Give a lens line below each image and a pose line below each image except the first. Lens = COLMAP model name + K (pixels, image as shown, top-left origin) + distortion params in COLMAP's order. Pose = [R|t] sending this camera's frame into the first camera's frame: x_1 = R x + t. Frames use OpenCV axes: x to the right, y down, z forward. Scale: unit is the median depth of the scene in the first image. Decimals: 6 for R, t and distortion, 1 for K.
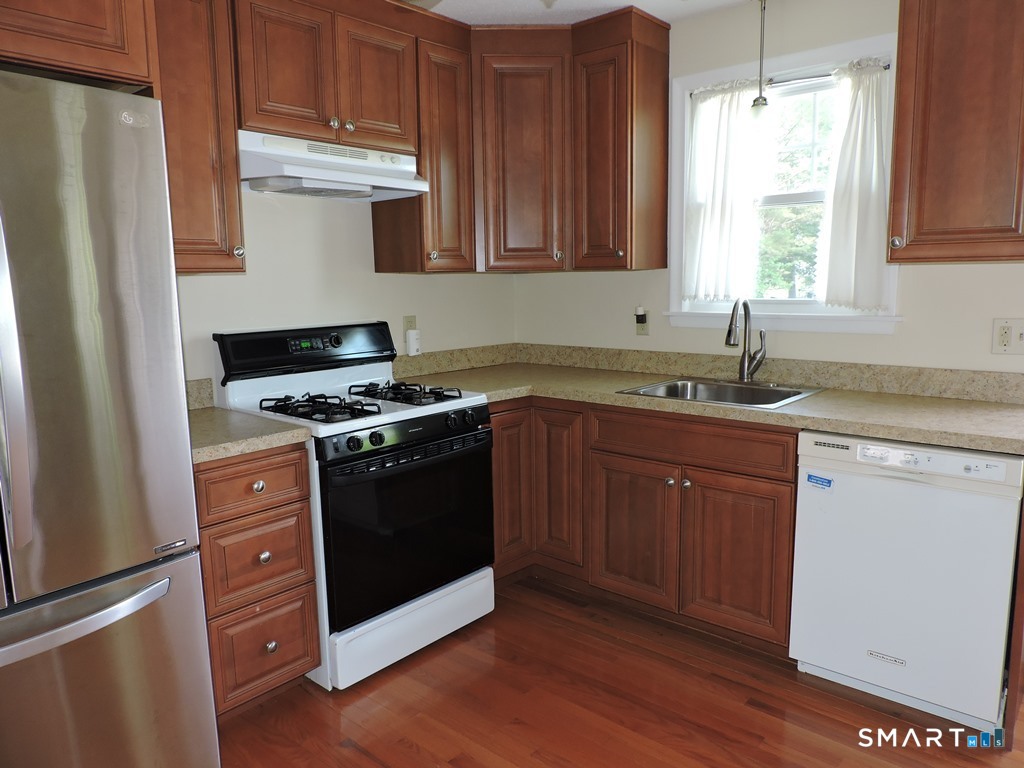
lens RADIAL K [[729.9, 0, 512.2], [0, 729.9, 383.4], [0, 0, 1]] dist [-0.018749, -0.002241]
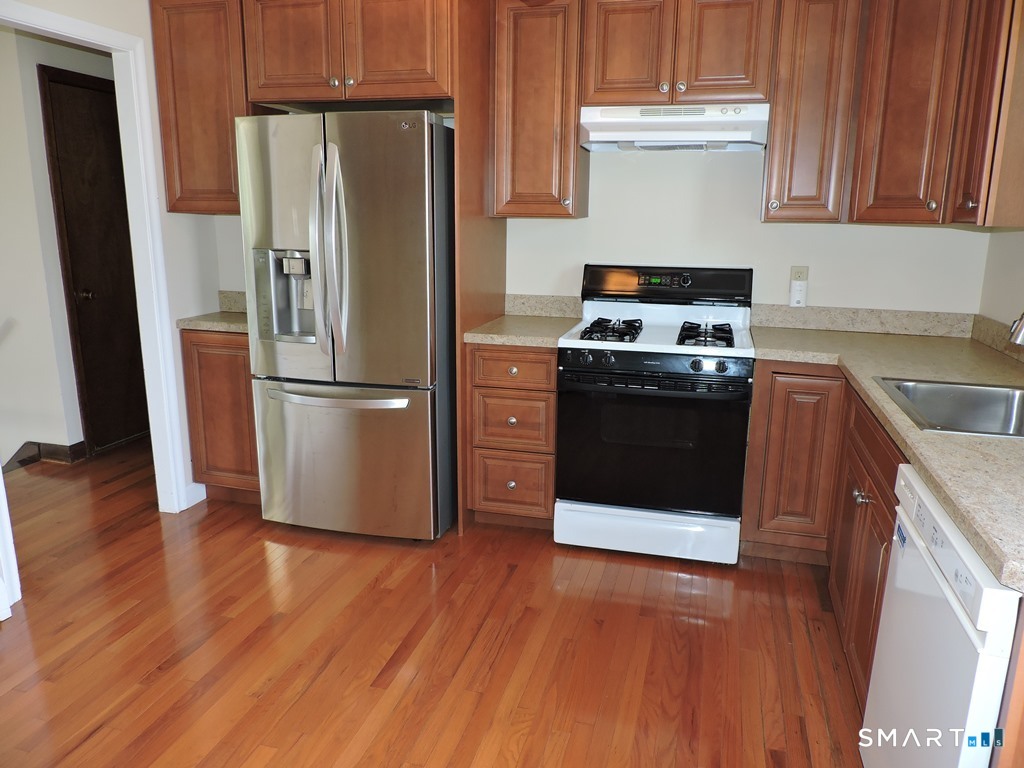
lens RADIAL K [[729.9, 0, 515.9], [0, 729.9, 381.6], [0, 0, 1]] dist [-0.018749, -0.002241]
pose [[0.431915, 0.215145, -0.875878, 0.692678], [-0.147244, 0.974923, 0.166864, -0.057870], [0.889814, 0.056896, 0.452762, 0.277368]]
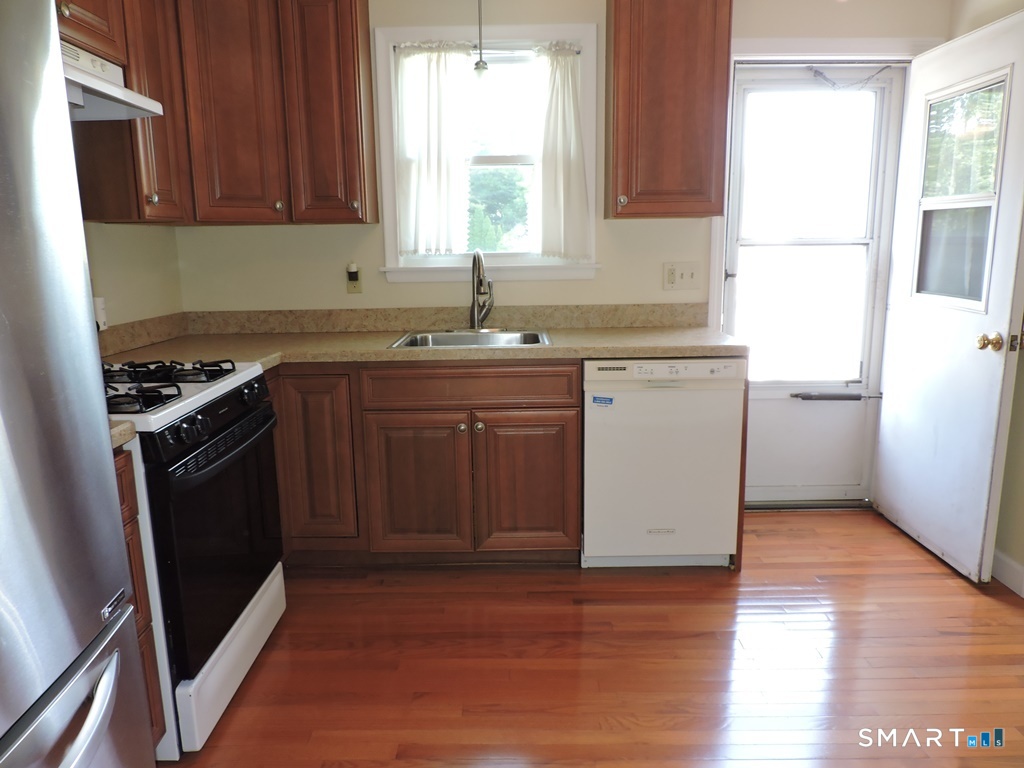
lens RADIAL K [[729.9, 0, 512.3], [0, 729.9, 384.5], [0, 0, 1]] dist [-0.018749, -0.002241]
pose [[0.753387, -0.120161, 0.646505, -0.369644], [0.098287, 0.992695, 0.069968, 0.008672], [-0.650190, 0.010830, 0.759694, 0.158587]]
